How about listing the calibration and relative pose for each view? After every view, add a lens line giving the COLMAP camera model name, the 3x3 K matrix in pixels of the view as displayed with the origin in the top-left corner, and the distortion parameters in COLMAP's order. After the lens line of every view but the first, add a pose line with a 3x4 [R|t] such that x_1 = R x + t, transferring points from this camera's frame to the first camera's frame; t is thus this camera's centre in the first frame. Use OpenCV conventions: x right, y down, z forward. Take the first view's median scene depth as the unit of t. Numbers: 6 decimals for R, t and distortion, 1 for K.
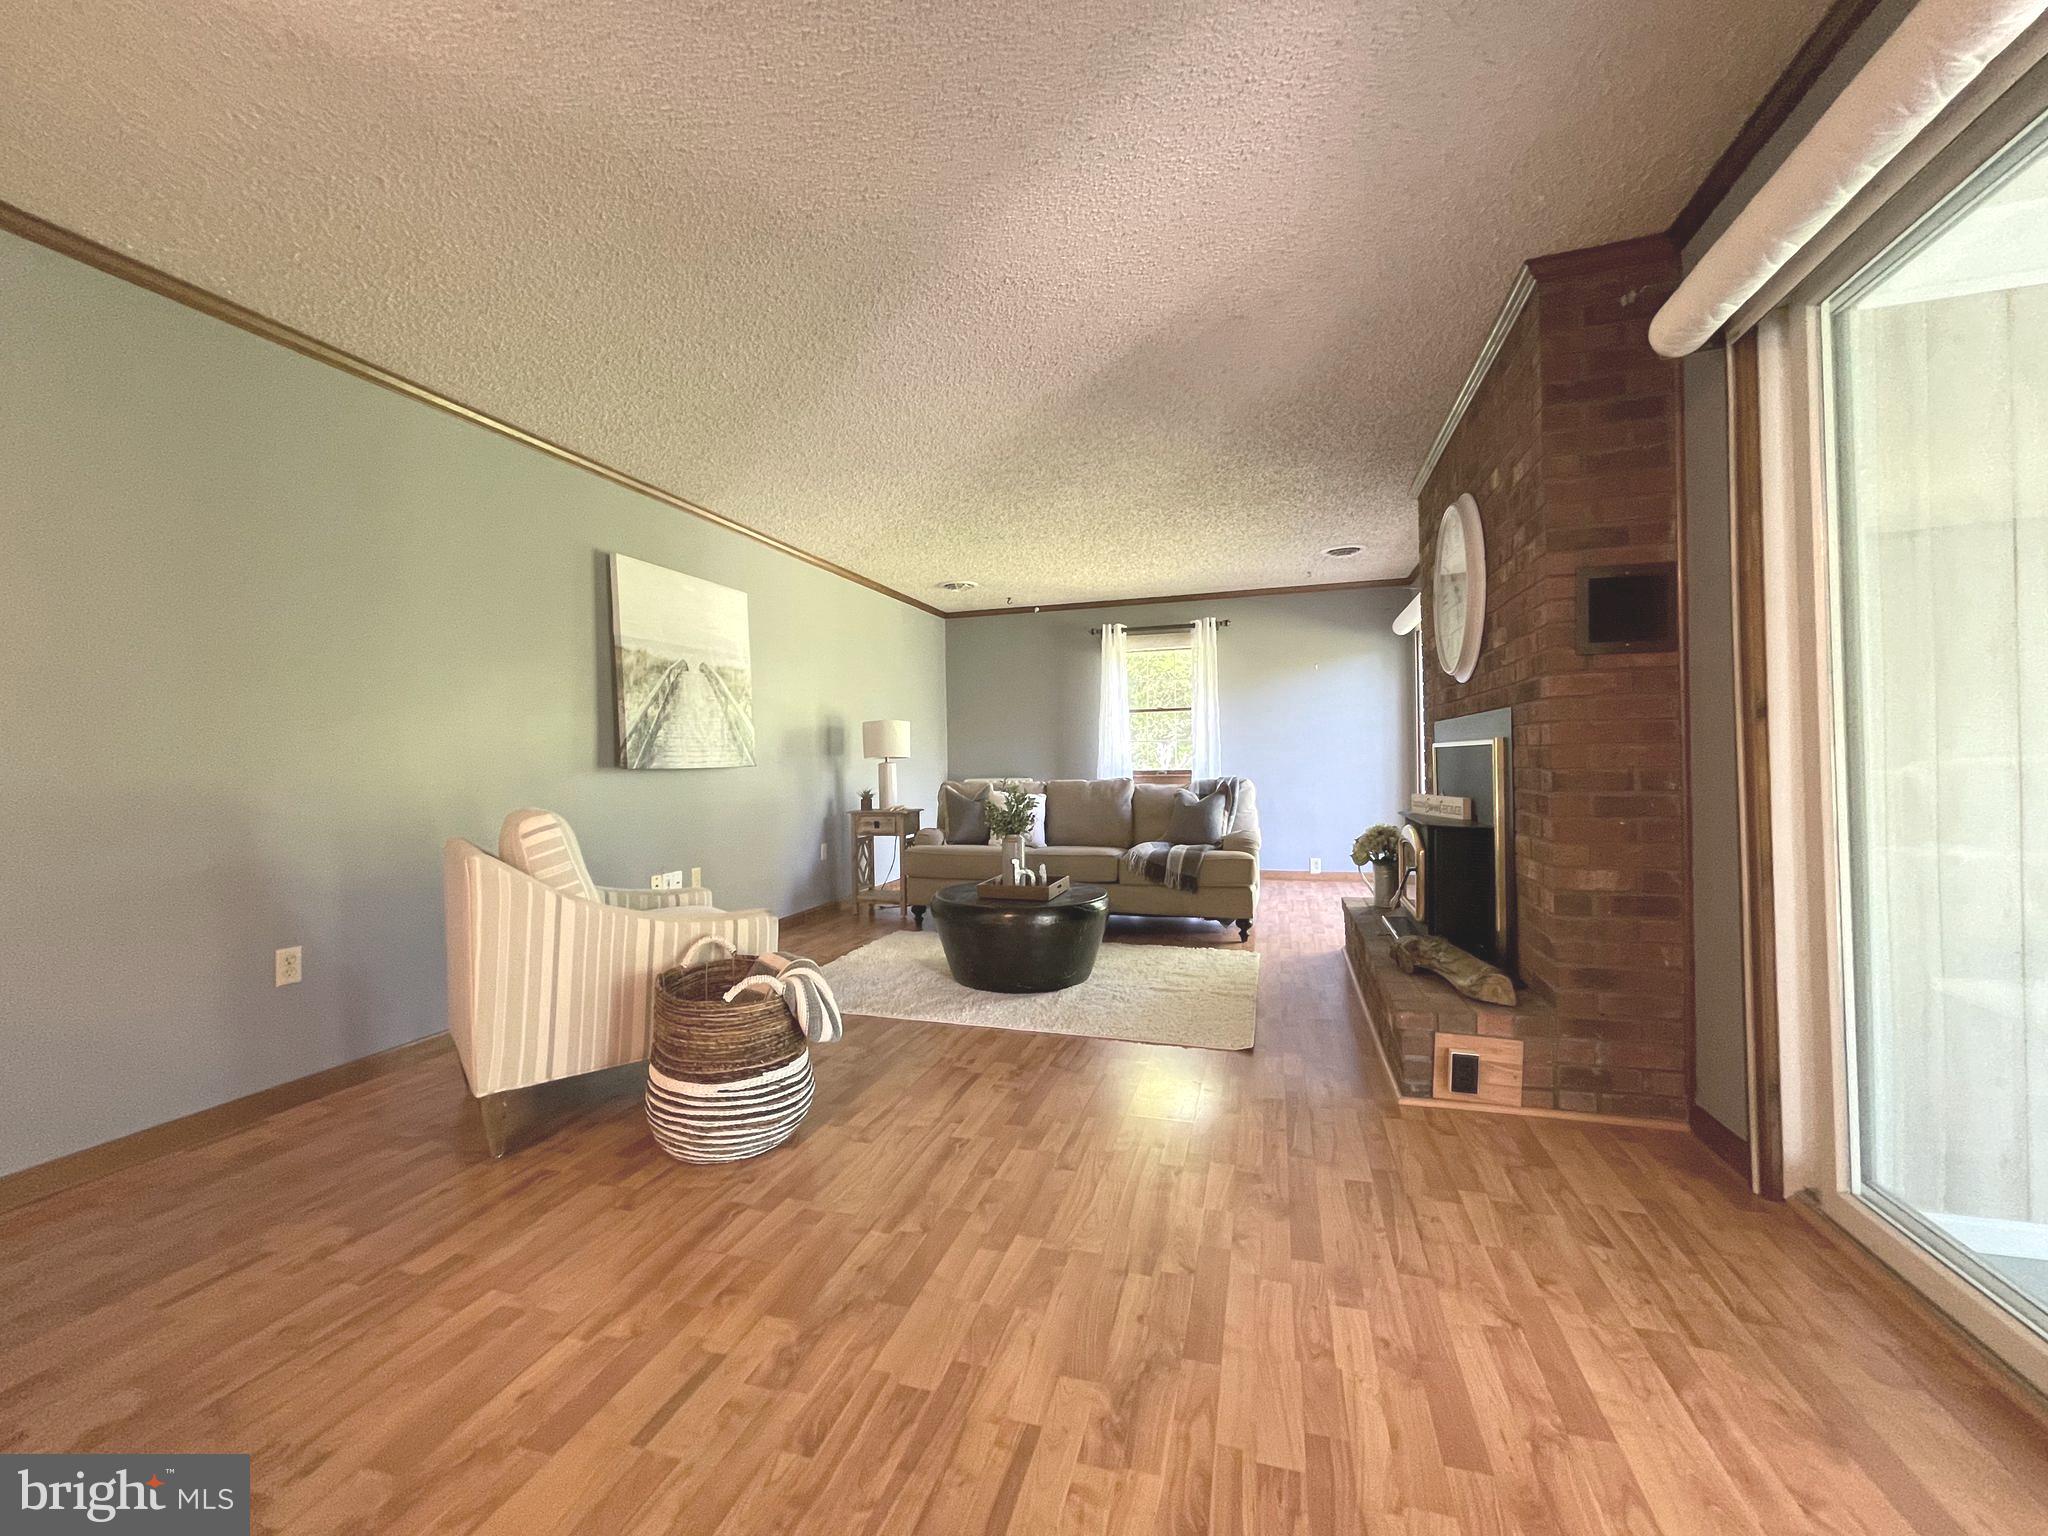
lens RADIAL K [[825.3, 0, 1014.9], [0, 825.3, 762.5], [0, 0, 1]] dist [-0.002530, -0.000228]
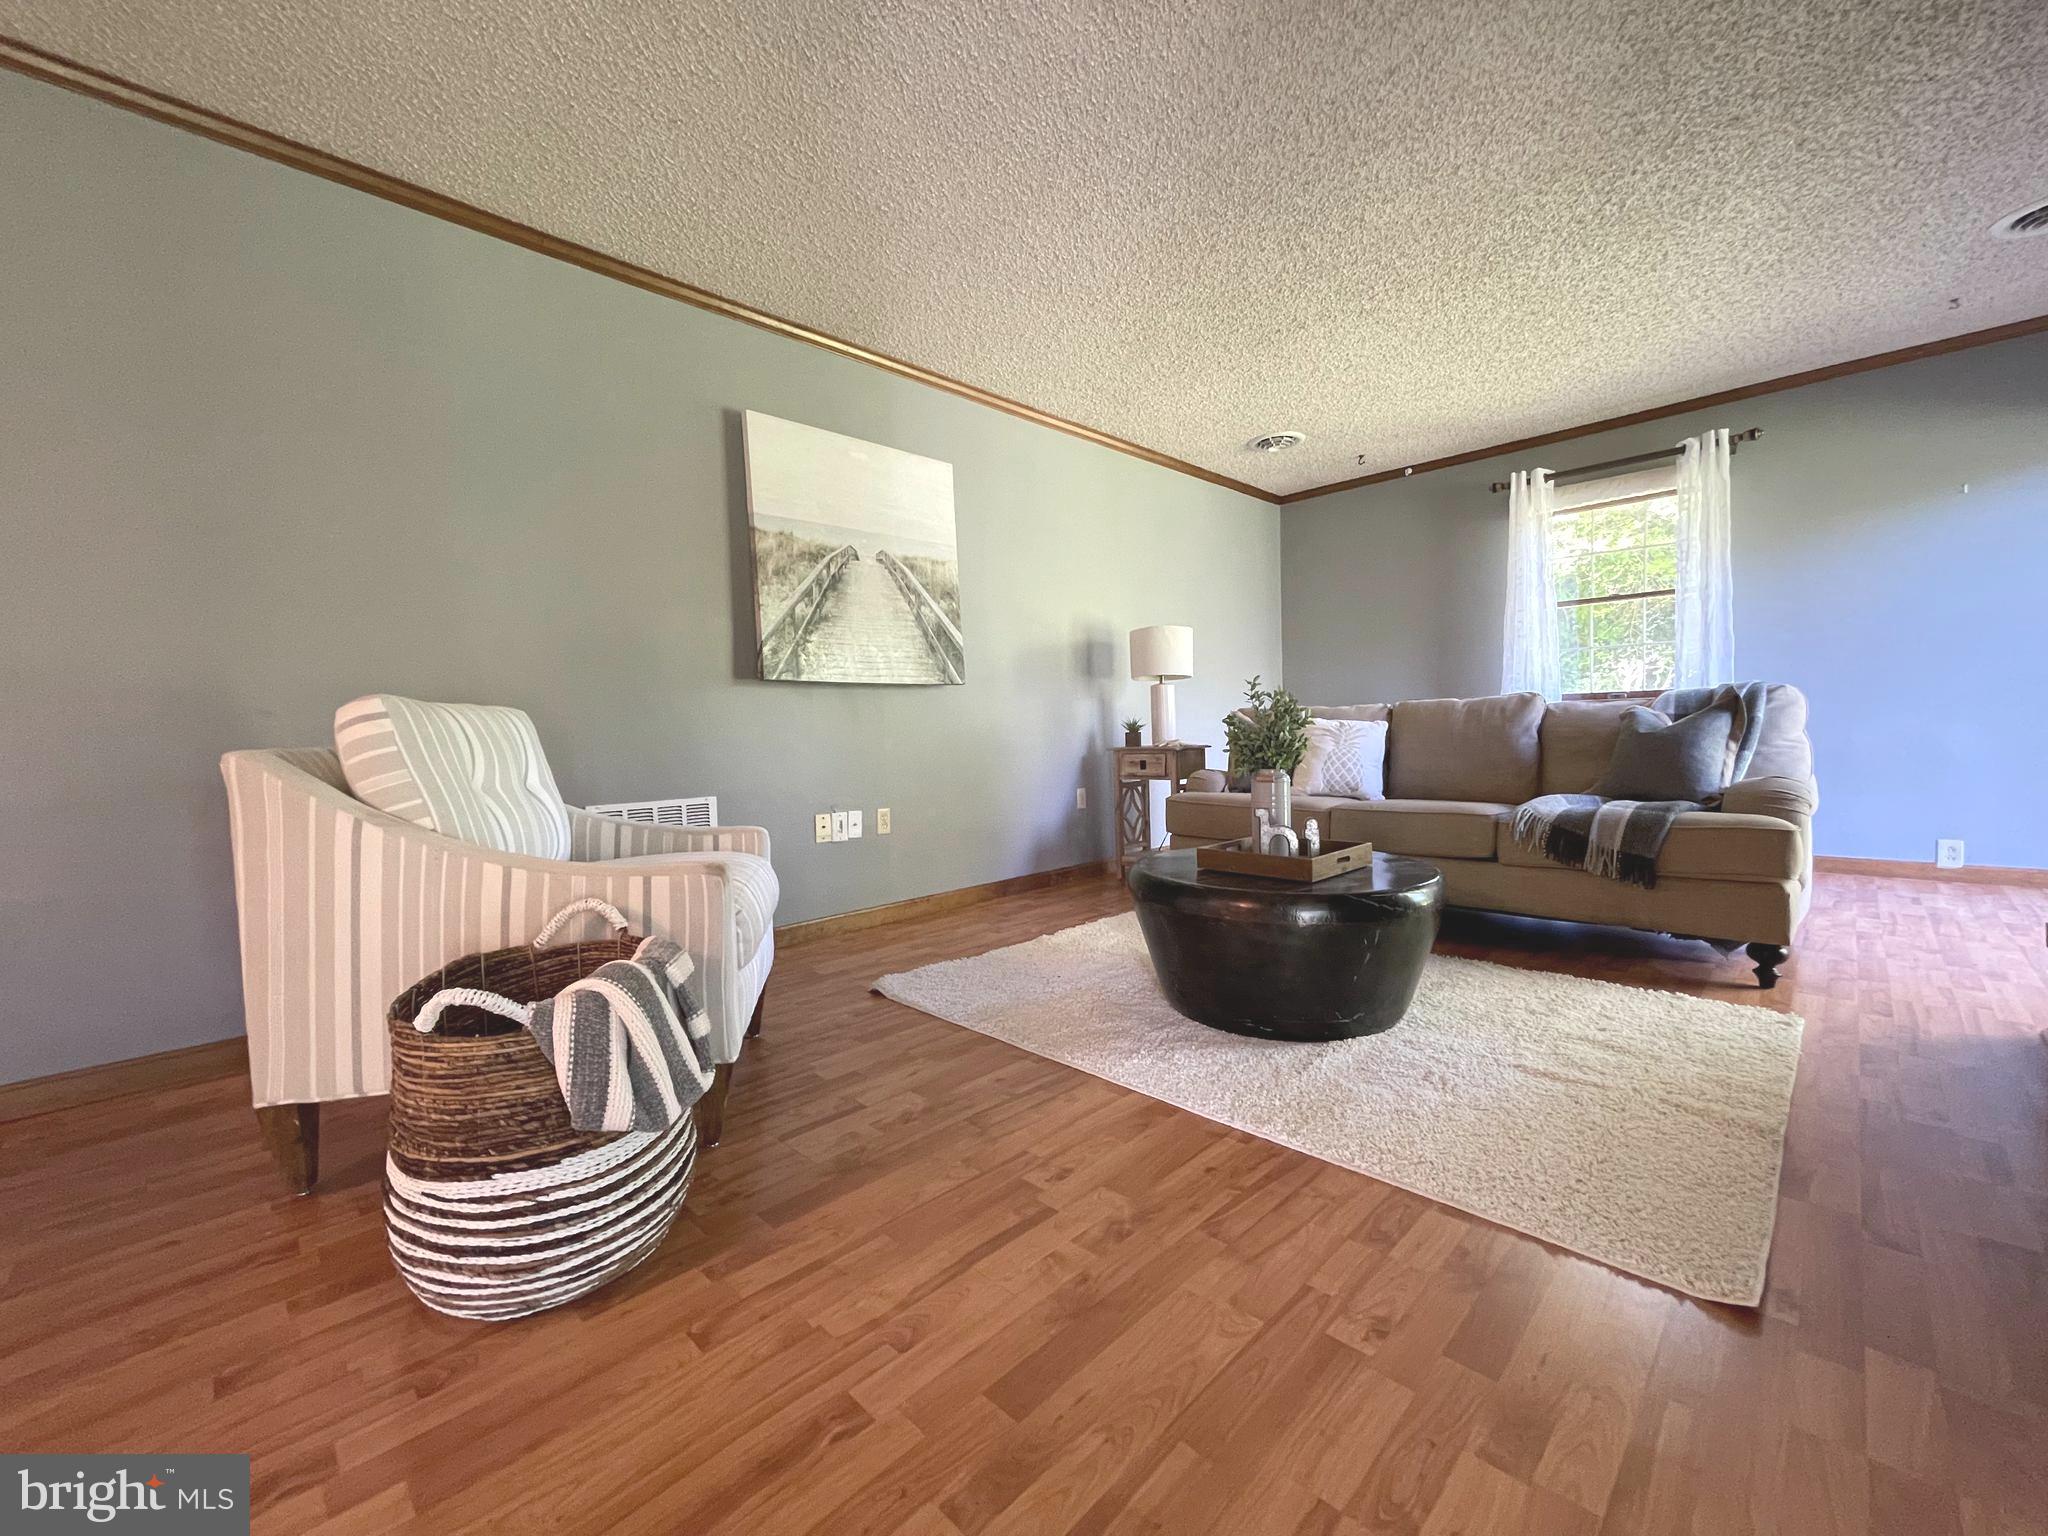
lens RADIAL K [[825.3, 0, 1014.9], [0, 825.3, 762.5], [0, 0, 1]] dist [-0.002530, -0.000228]
pose [[0.882311, 0.009005, -0.470581, 0.123351], [0.013174, 0.998953, 0.043817, 0.055253], [0.470483, -0.044860, 0.881268, 0.391787]]
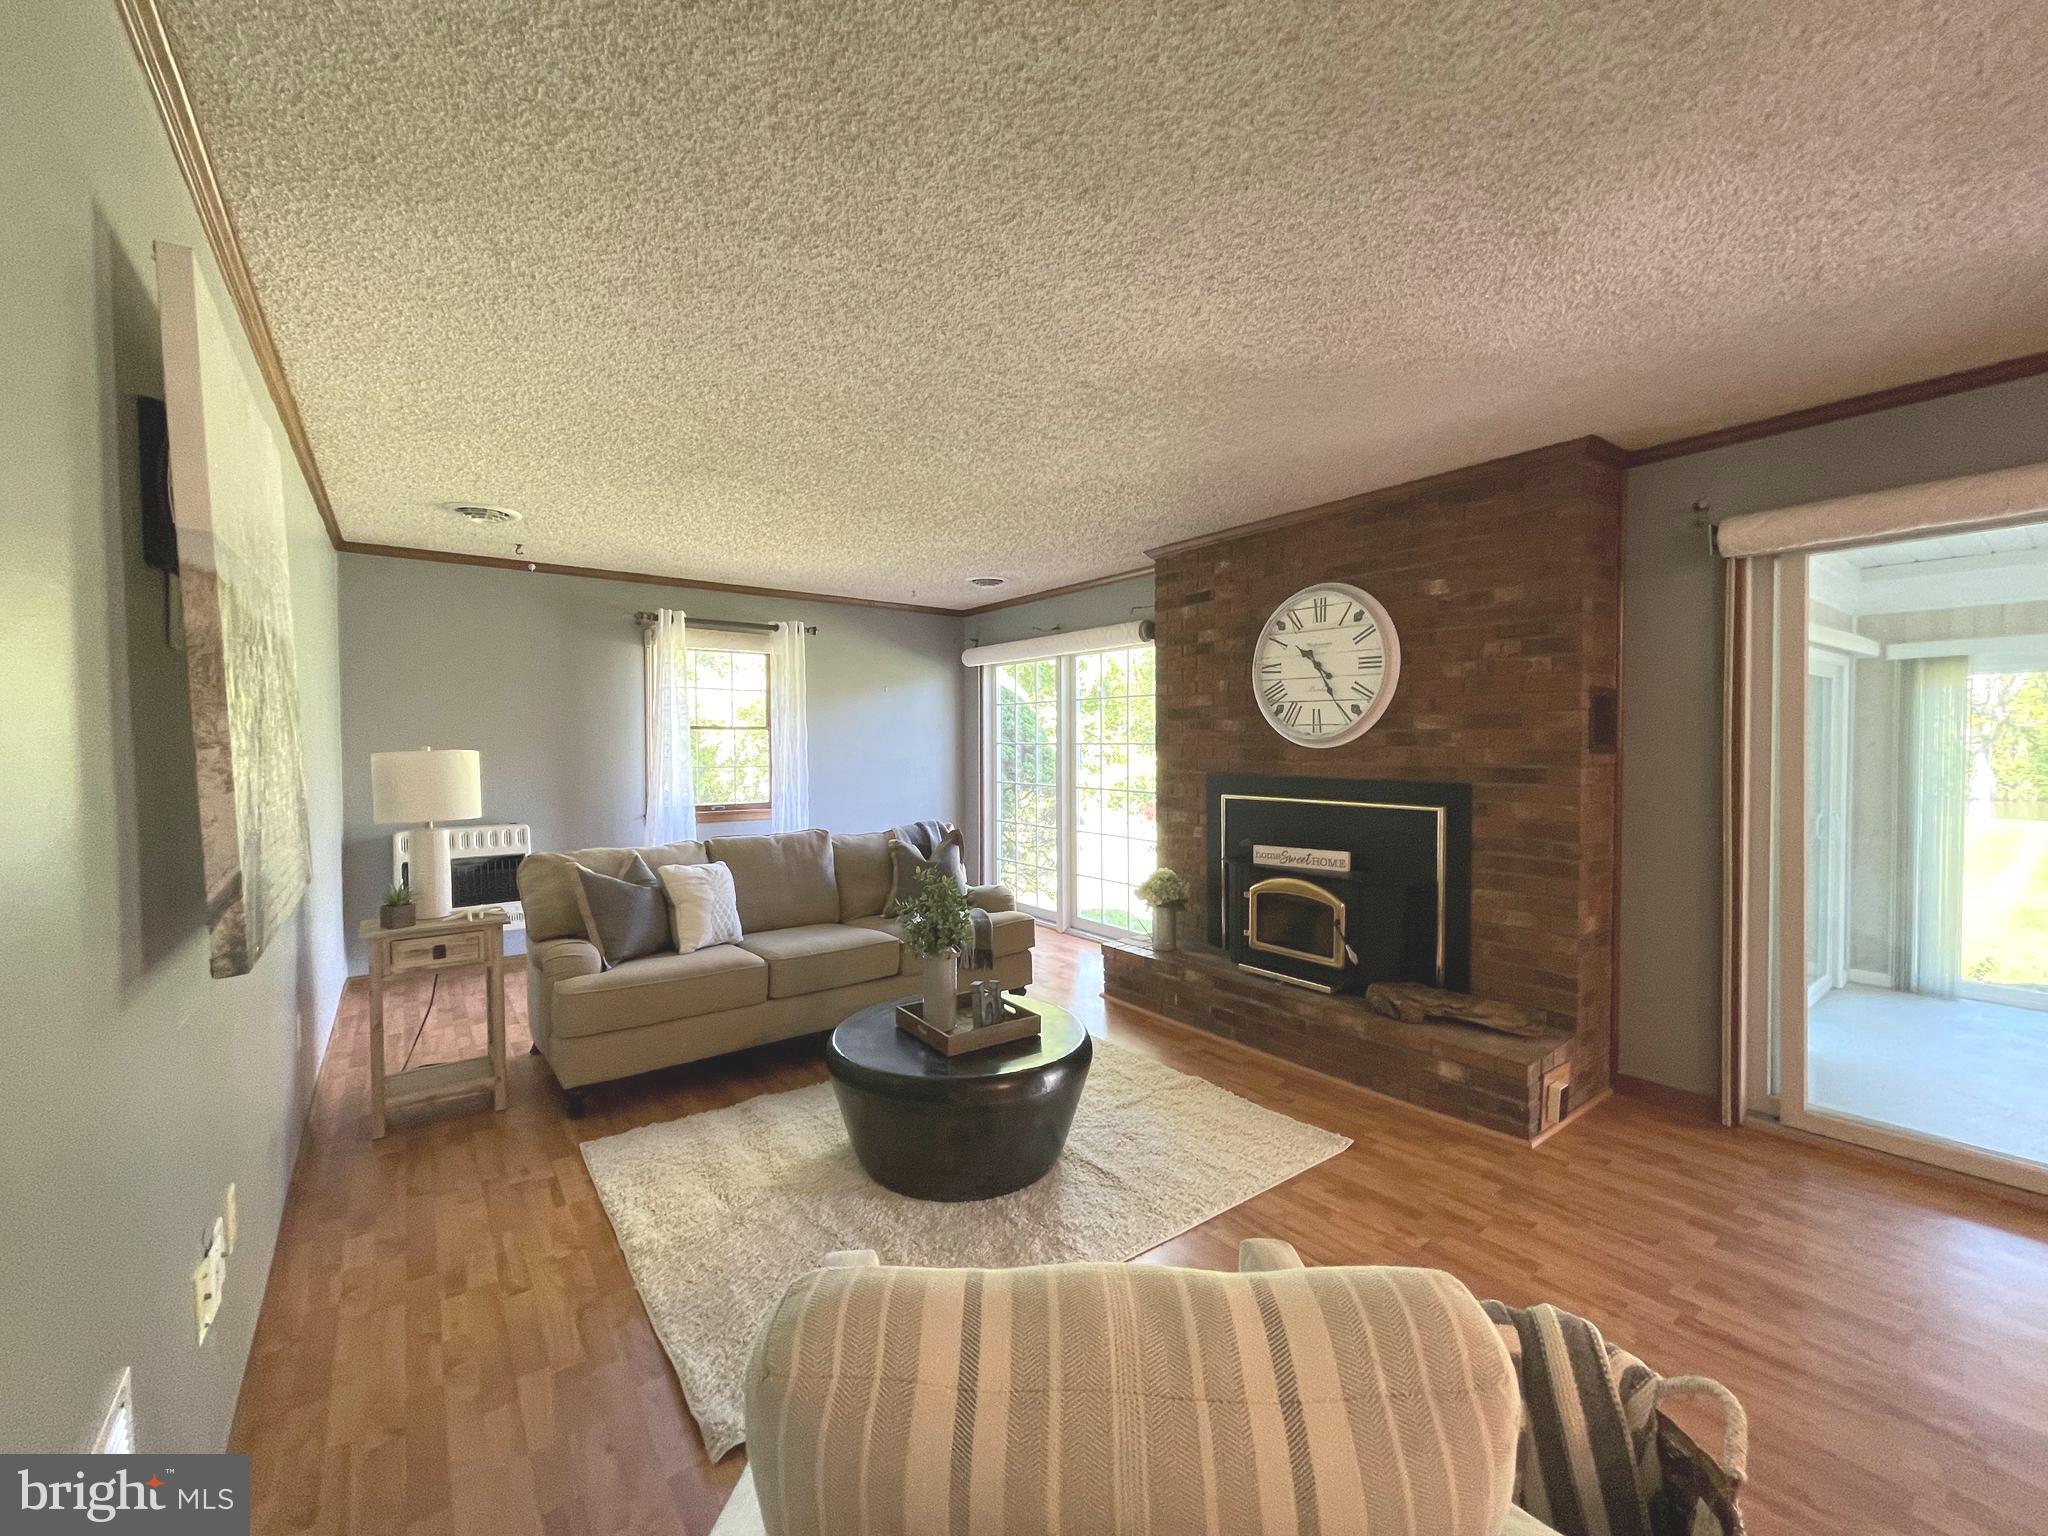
lens RADIAL K [[825.3, 0, 1014.9], [0, 825.3, 762.5], [0, 0, 1]] dist [-0.002530, -0.000228]
pose [[0.590325, -0.004189, 0.807155, -0.533688], [-0.005933, 0.999937, 0.009528, -0.073567], [-0.807144, -0.010414, 0.590263, 0.575146]]
